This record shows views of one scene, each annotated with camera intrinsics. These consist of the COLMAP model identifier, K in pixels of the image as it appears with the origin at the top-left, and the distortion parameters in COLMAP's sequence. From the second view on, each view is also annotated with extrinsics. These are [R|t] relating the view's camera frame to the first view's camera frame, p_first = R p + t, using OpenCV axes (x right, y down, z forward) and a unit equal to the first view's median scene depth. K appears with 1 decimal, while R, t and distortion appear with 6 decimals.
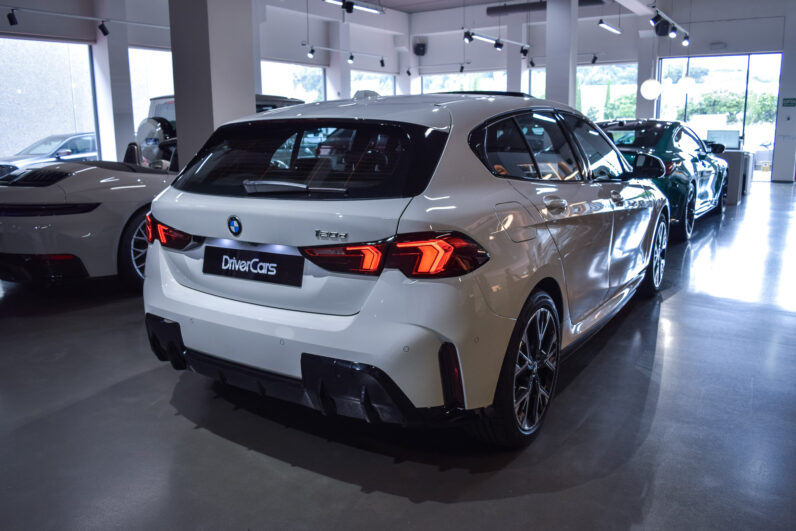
lens RADIAL K [[613.1, 0, 398.0], [0, 613.1, 265.5], [0, 0, 1]] dist [-0.097989, 0.002296]
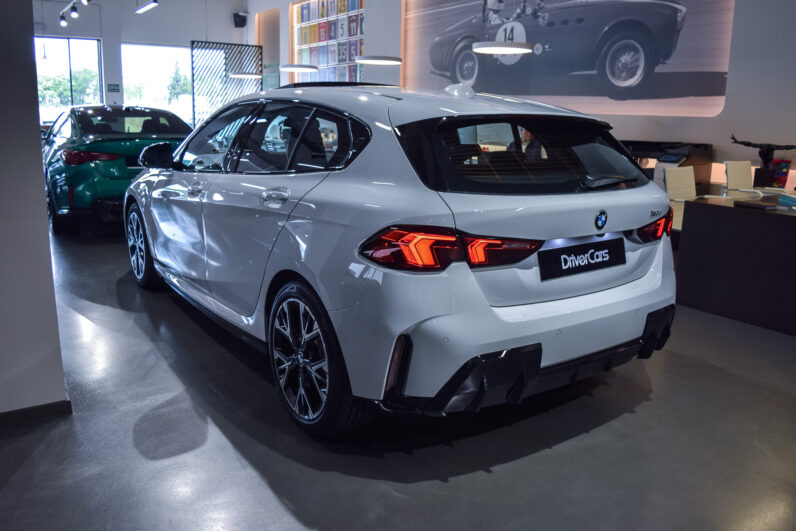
lens RADIAL K [[627.6, 0, 387.8], [0, 627.6, 260.5], [0, 0, 1]] dist [-0.104046, 0.049525]
pose [[0.403574, -0.179365, 0.897194, -1.309554], [0.177503, 0.977314, 0.115538, -0.175626], [-0.897564, 0.112626, 0.426256, 0.832822]]
